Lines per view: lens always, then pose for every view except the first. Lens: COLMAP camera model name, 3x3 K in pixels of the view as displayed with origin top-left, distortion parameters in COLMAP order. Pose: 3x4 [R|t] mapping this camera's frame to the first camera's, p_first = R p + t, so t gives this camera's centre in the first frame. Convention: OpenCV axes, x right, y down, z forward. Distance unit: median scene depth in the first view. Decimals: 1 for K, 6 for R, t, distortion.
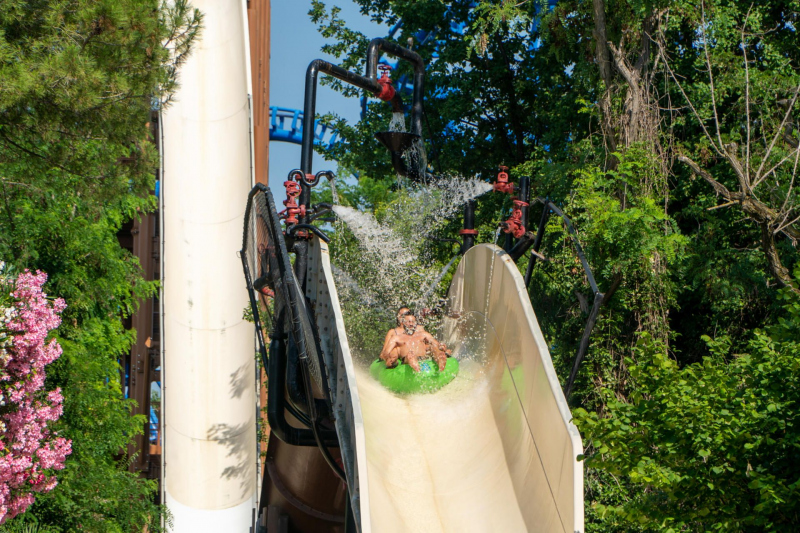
lens RADIAL K [[3692.1, 0, 399.8], [0, 3692.1, 266.5], [0, 0, 1]] dist [-0.073906, 0.000000]
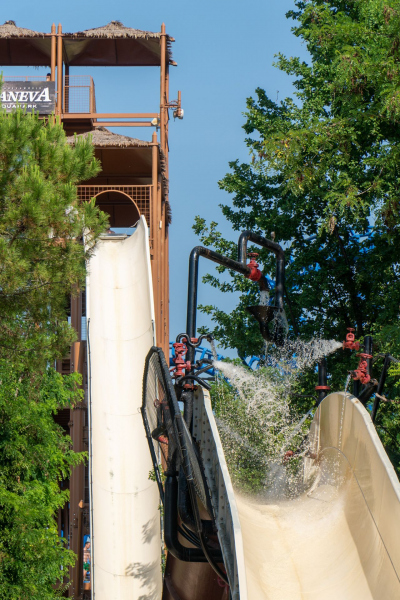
lens RADIAL K [[2167.4, 0, 200.5], [0, 2167.4, 299.7], [0, 0, 1]] dist [-0.122116, 0.000000]
pose [[0.999382, -0.022249, -0.027231, -0.002072], [0.019376, 0.994639, -0.101577, 0.034799], [0.029345, 0.100987, 0.994455, 0.267985]]
